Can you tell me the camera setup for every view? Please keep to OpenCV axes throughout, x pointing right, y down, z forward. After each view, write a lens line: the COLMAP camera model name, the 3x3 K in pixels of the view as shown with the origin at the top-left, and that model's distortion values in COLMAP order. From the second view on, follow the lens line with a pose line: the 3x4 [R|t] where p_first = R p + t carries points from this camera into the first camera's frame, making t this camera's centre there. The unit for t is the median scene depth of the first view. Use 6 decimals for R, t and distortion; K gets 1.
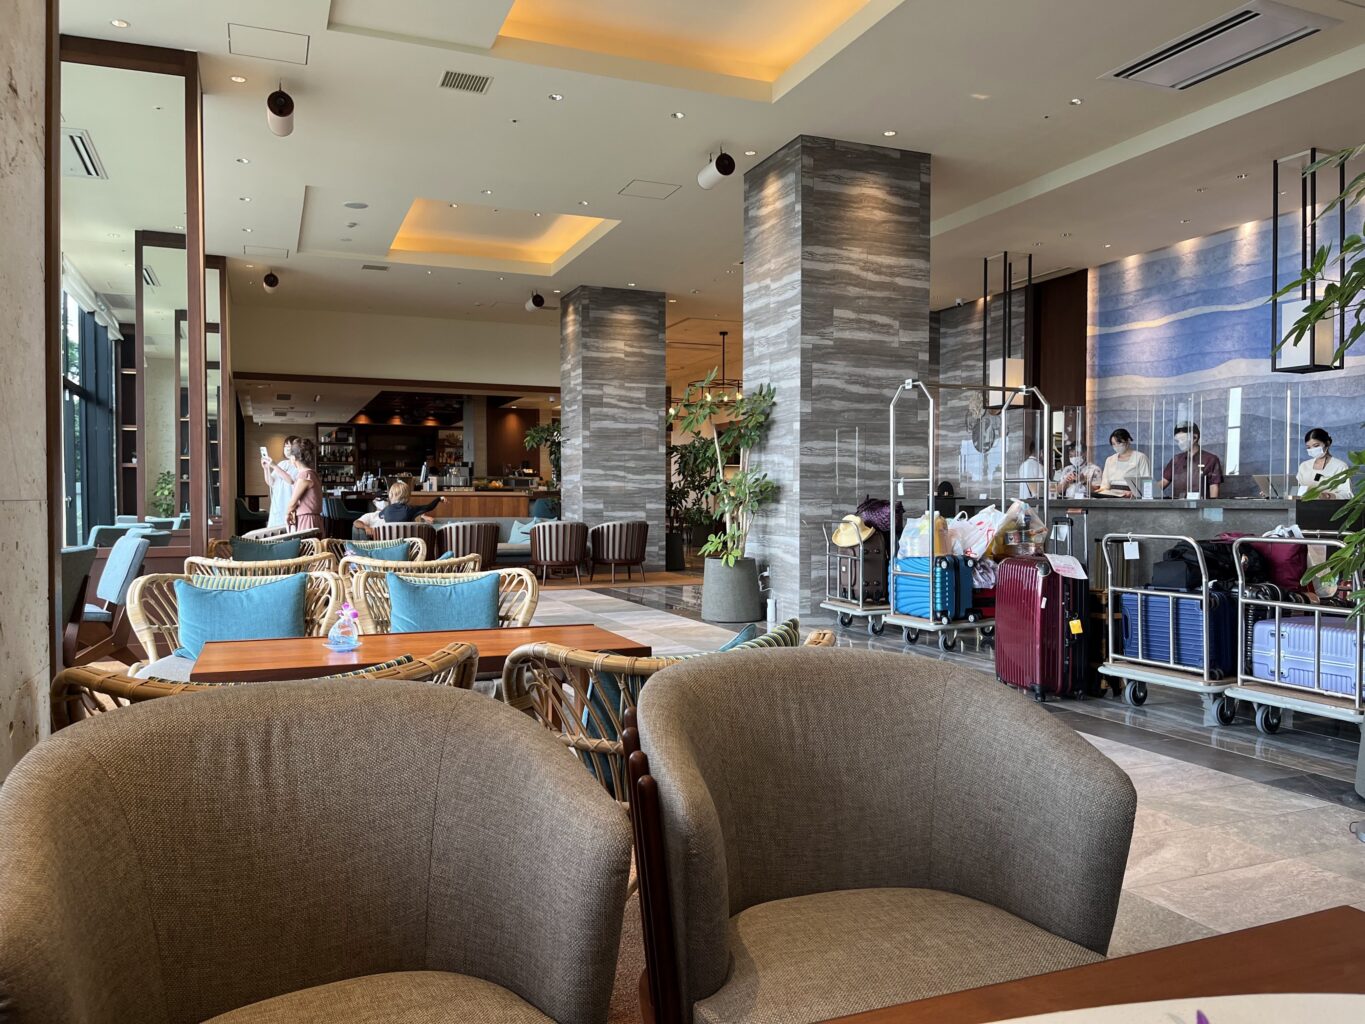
lens RADIAL K [[1040.1, 0, 684.3], [0, 1040.1, 511.5], [0, 0, 1]] dist [0.033472, 0.003096]
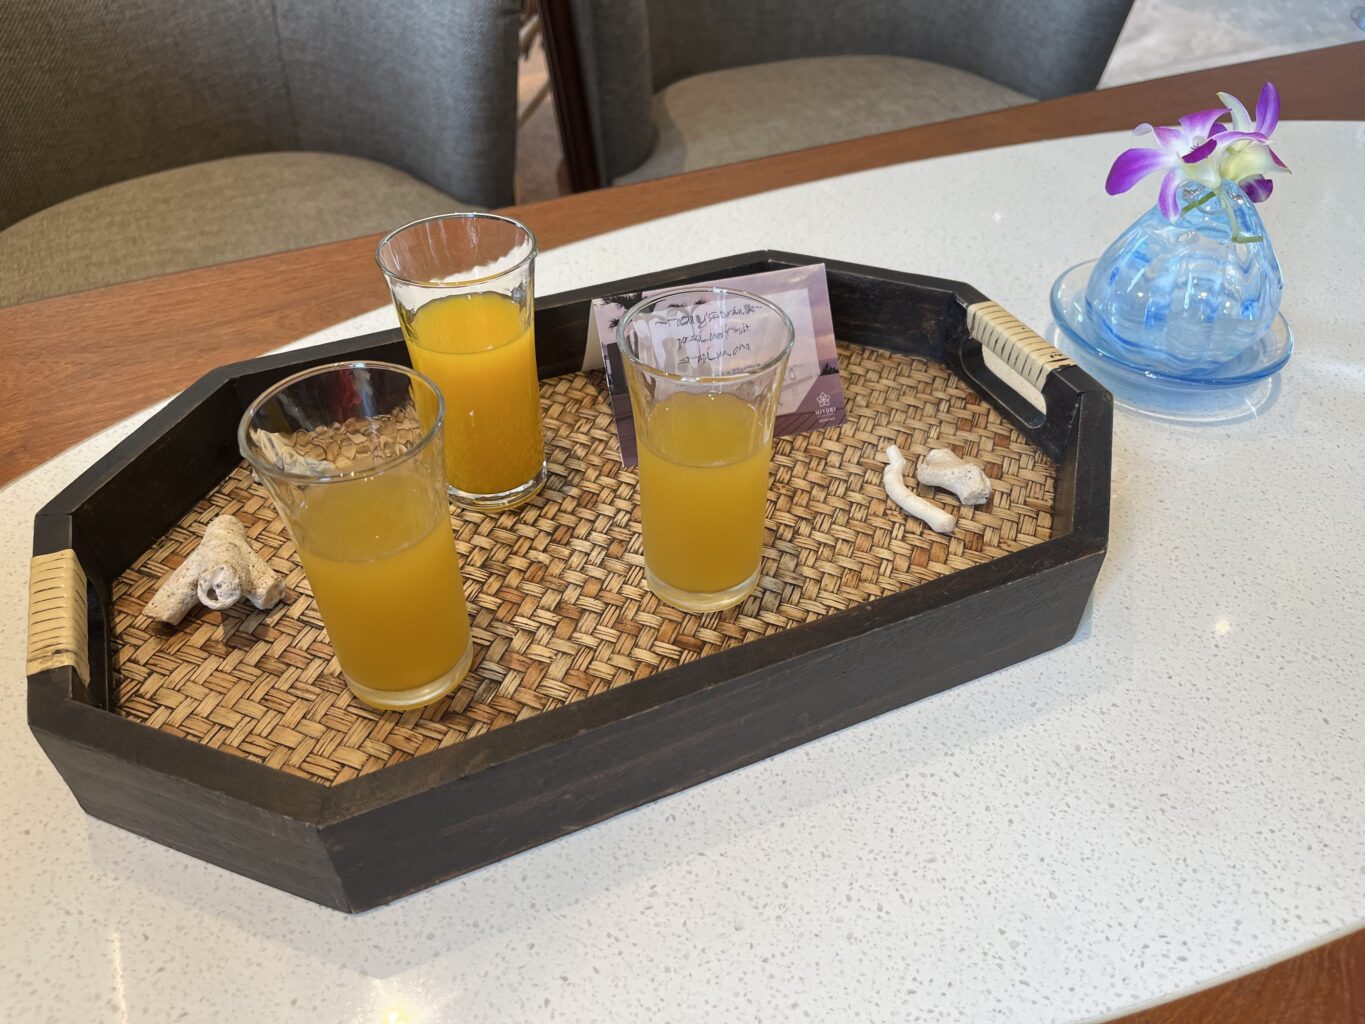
lens RADIAL K [[1040.1, 0, 682.8], [0, 1040.1, 511.7], [0, 0, 1]] dist [0.033472, 0.003096]
pose [[0.998652, -0.036747, 0.036661, 0.024207], [0.005100, 0.772331, 0.635200, 0.121342], [-0.051656, -0.634157, 0.771477, 0.135550]]
